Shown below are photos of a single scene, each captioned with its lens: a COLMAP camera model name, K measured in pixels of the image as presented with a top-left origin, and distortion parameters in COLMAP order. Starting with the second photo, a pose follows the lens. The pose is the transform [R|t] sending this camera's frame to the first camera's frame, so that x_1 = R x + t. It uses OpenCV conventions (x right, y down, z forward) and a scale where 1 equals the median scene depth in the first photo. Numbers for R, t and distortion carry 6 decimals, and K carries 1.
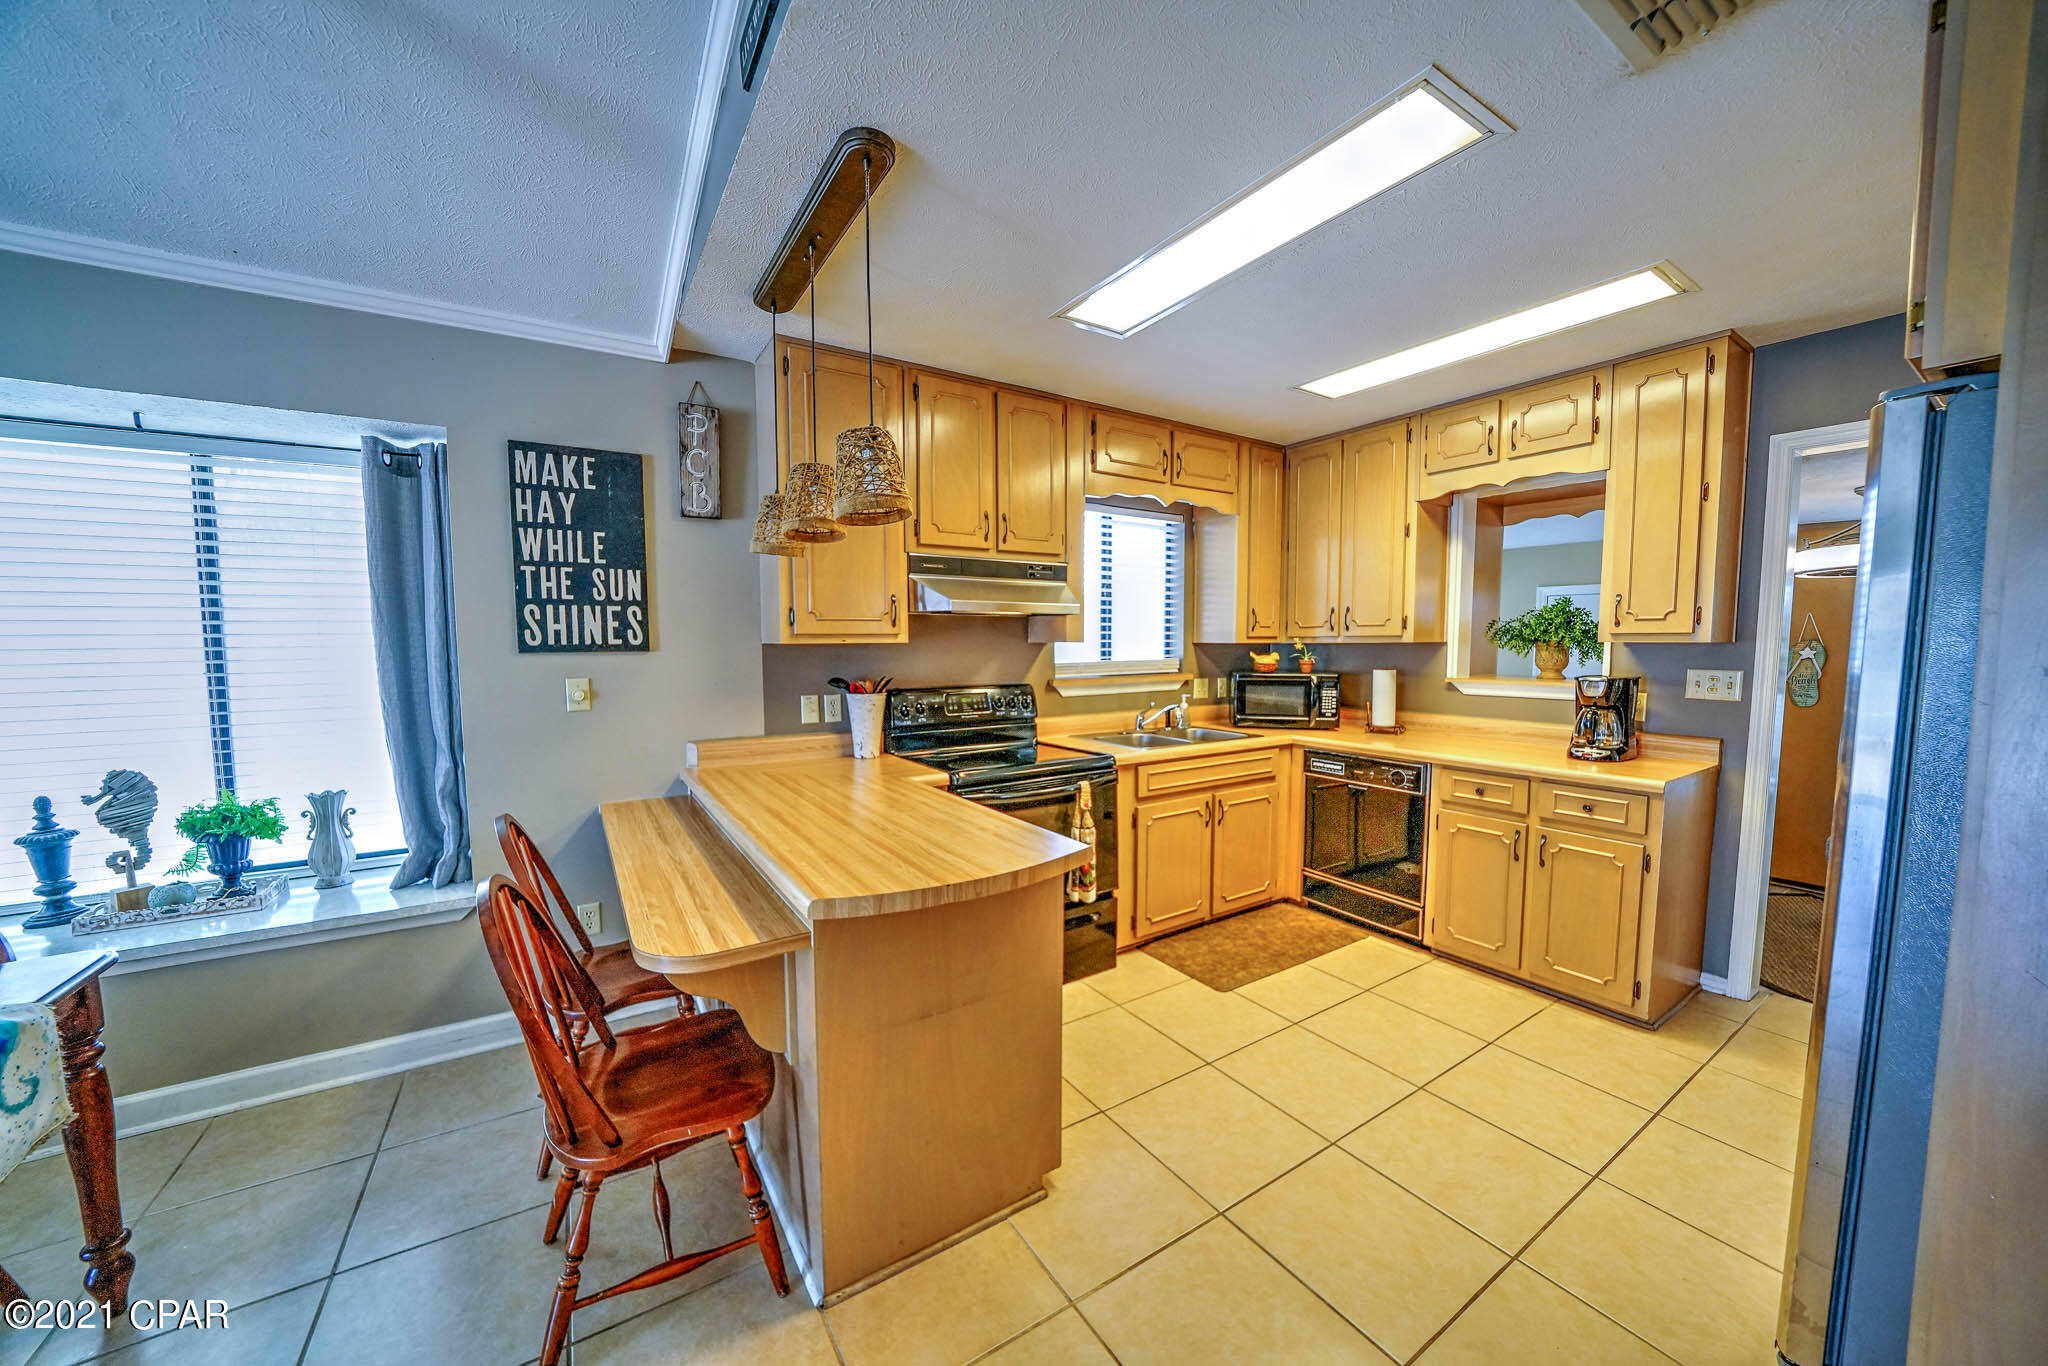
lens RADIAL K [[712.4, 0, 1006.4], [0, 712.4, 693.9], [0, 0, 1]] dist [-0.023986, 0.002335]
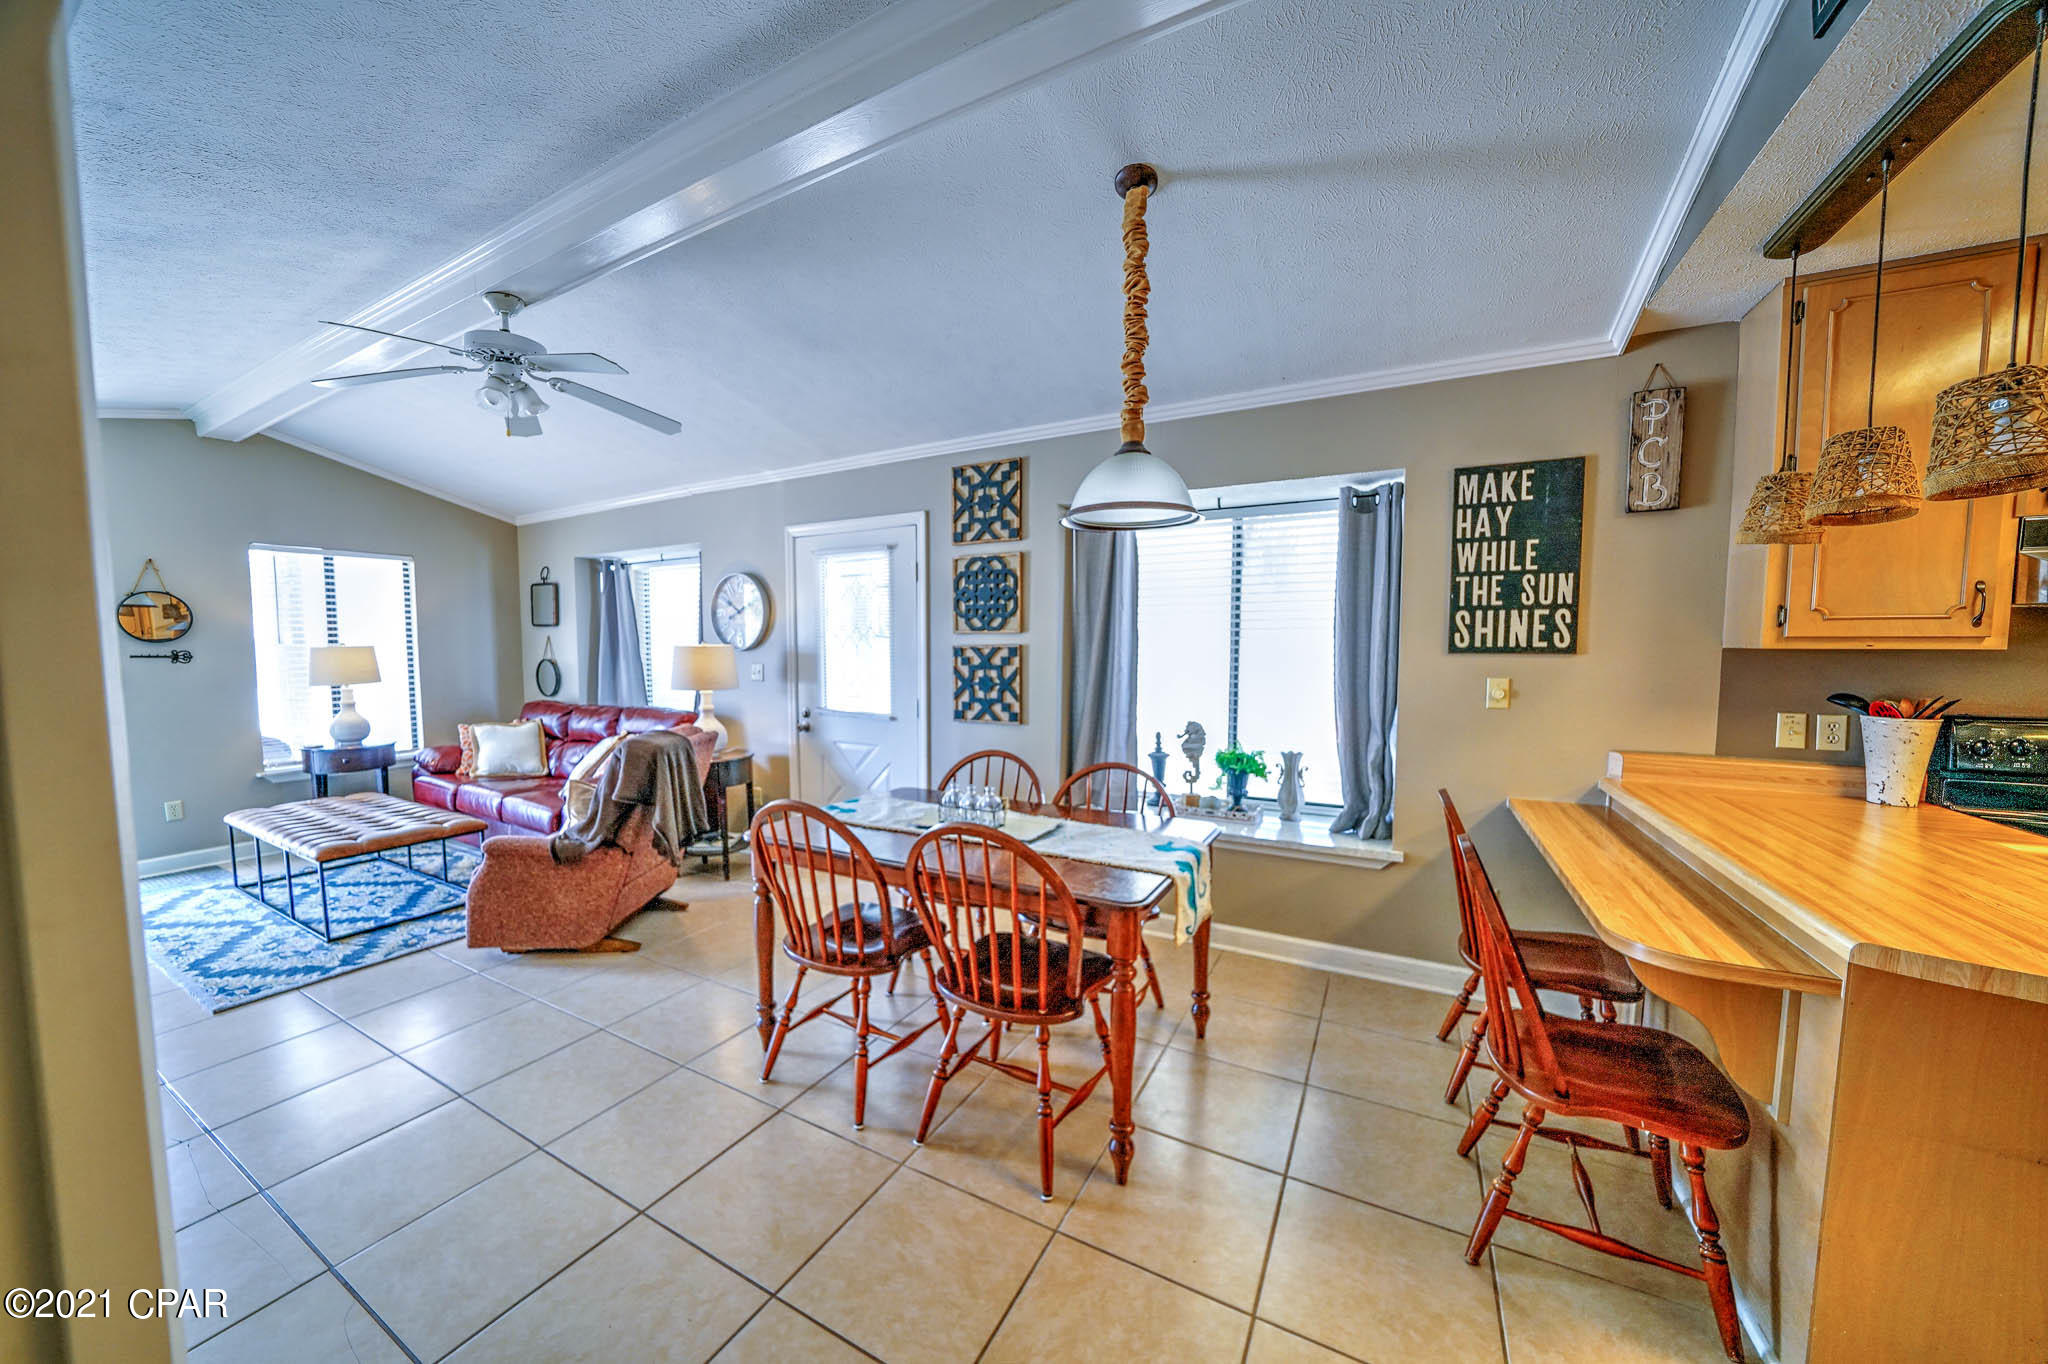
lens RADIAL K [[712.4, 0, 1006.9], [0, 712.4, 692.3], [0, 0, 1]] dist [-0.023986, 0.002335]
pose [[0.487630, 0.063048, -0.870771, -0.032365], [-0.067006, 0.997150, 0.034675, 0.011917], [0.870475, 0.041439, 0.490465, -0.166935]]
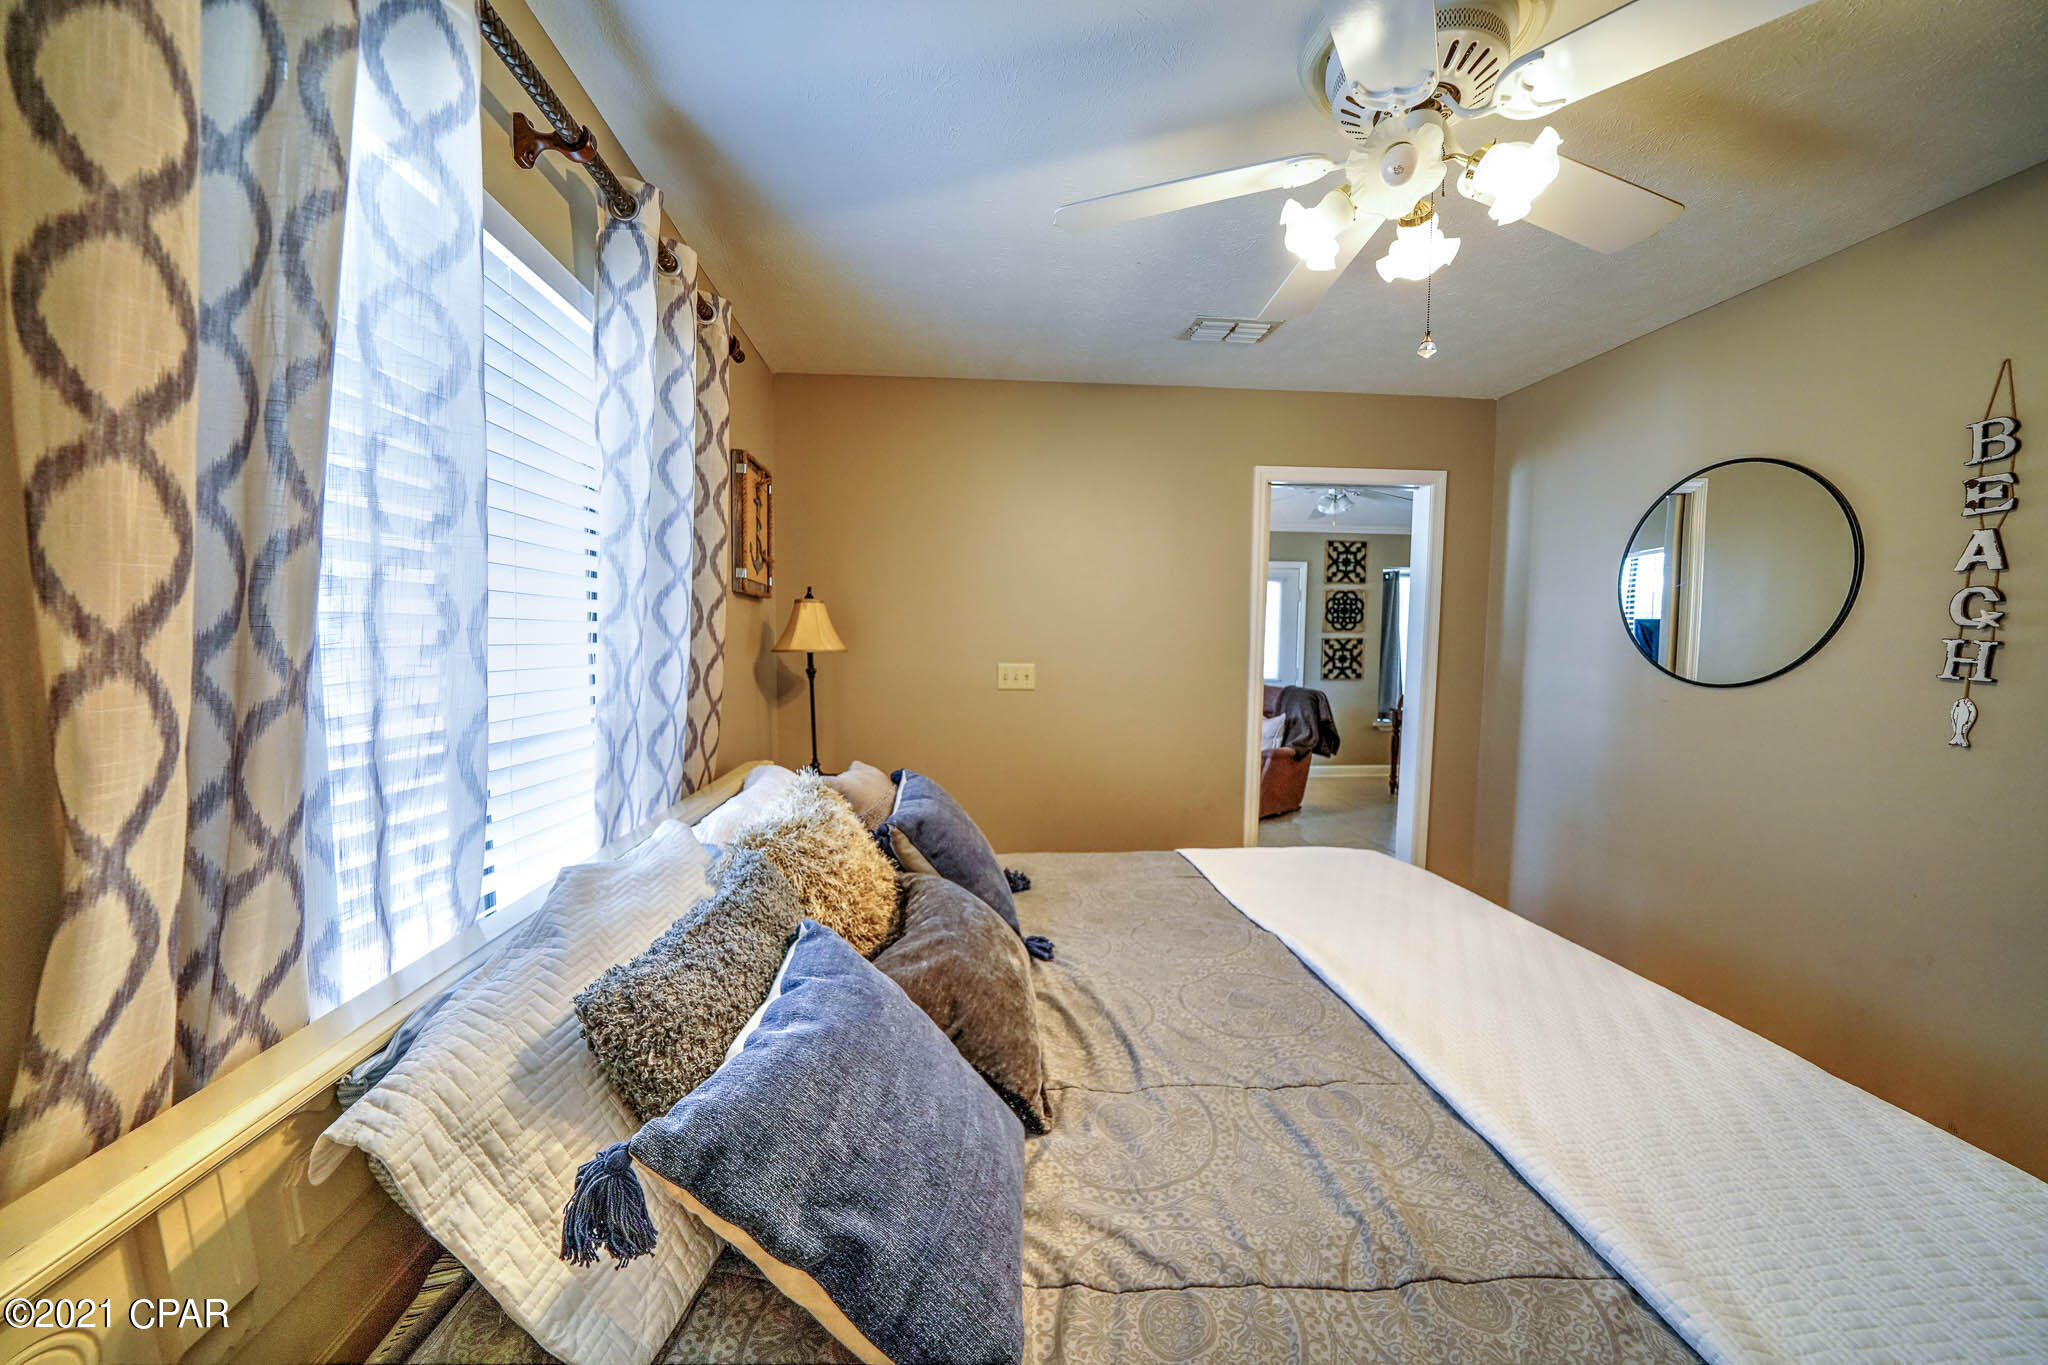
lens RADIAL K [[712.4, 0, 1005.2], [0, 712.4, 693.1], [0, 0, 1]] dist [-0.023986, 0.002335]
pose [[0.885660, 0.046305, -0.462019, -1.163327], [-0.045433, 0.998883, 0.013018, 0.194718], [0.462106, 0.009461, 0.886774, -2.395577]]
